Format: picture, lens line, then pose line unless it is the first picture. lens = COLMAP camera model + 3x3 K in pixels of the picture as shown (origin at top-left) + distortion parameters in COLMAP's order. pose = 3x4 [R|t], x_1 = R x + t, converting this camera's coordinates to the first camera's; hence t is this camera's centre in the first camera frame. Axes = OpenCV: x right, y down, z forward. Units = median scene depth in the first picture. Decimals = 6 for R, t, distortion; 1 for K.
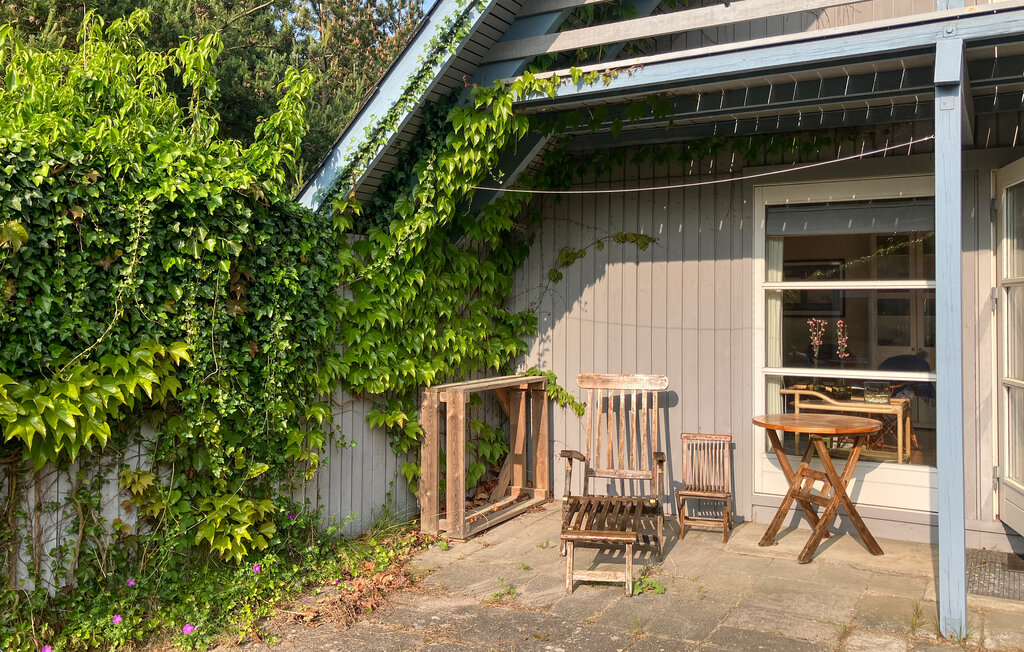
lens RADIAL K [[842.9, 0, 515.5], [0, 842.9, 295.6], [0, 0, 1]] dist [0.030822, -0.008475]
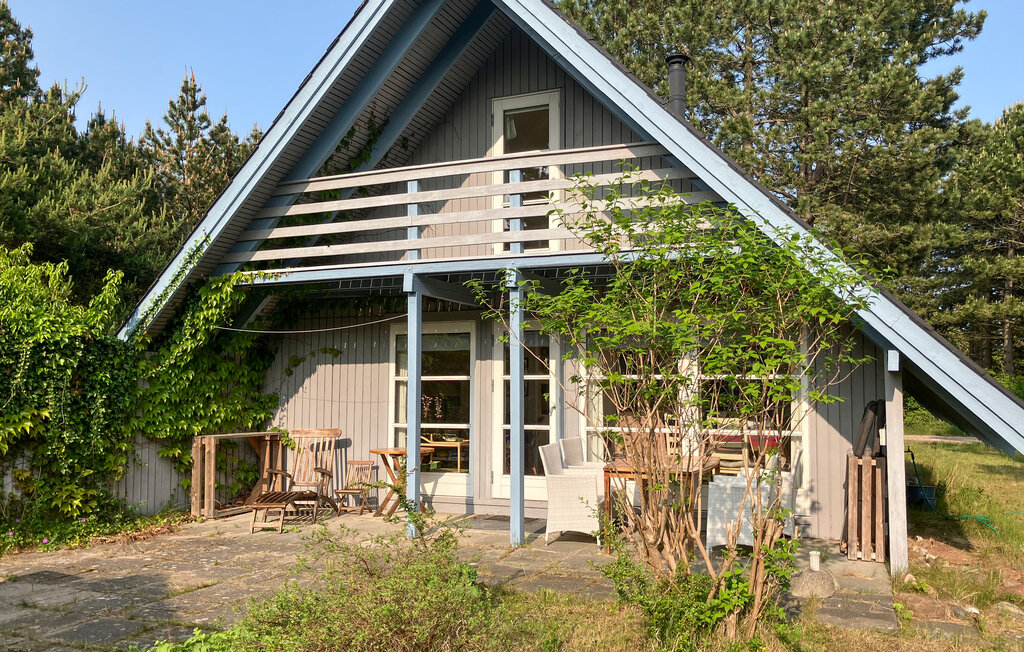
lens RADIAL K [[814.1, 0, 512.5], [0, 814.1, 349.9], [0, 0, 1]] dist [-0.013976, 0.070688]
pose [[0.993918, -0.000380, 0.110123, 0.428106], [0.004517, 0.999293, -0.037318, -0.007472], [-0.110031, 0.037588, 0.993217, -0.918884]]
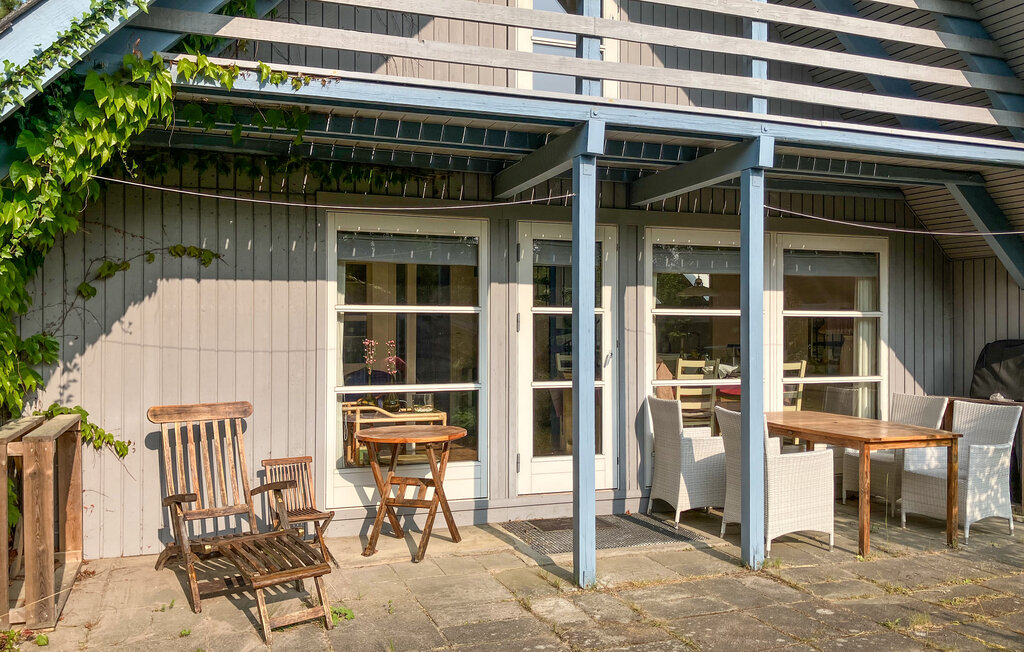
lens RADIAL K [[831.5, 0, 512.0], [0, 831.5, 326.0], [0, 0, 1]] dist [0.006464, -0.000963]
pose [[0.660512, 0.000971, 0.750814, -0.398004], [-0.009451, 0.999931, 0.007021, 0.001687], [-0.750756, -0.011733, 0.660476, 0.202766]]
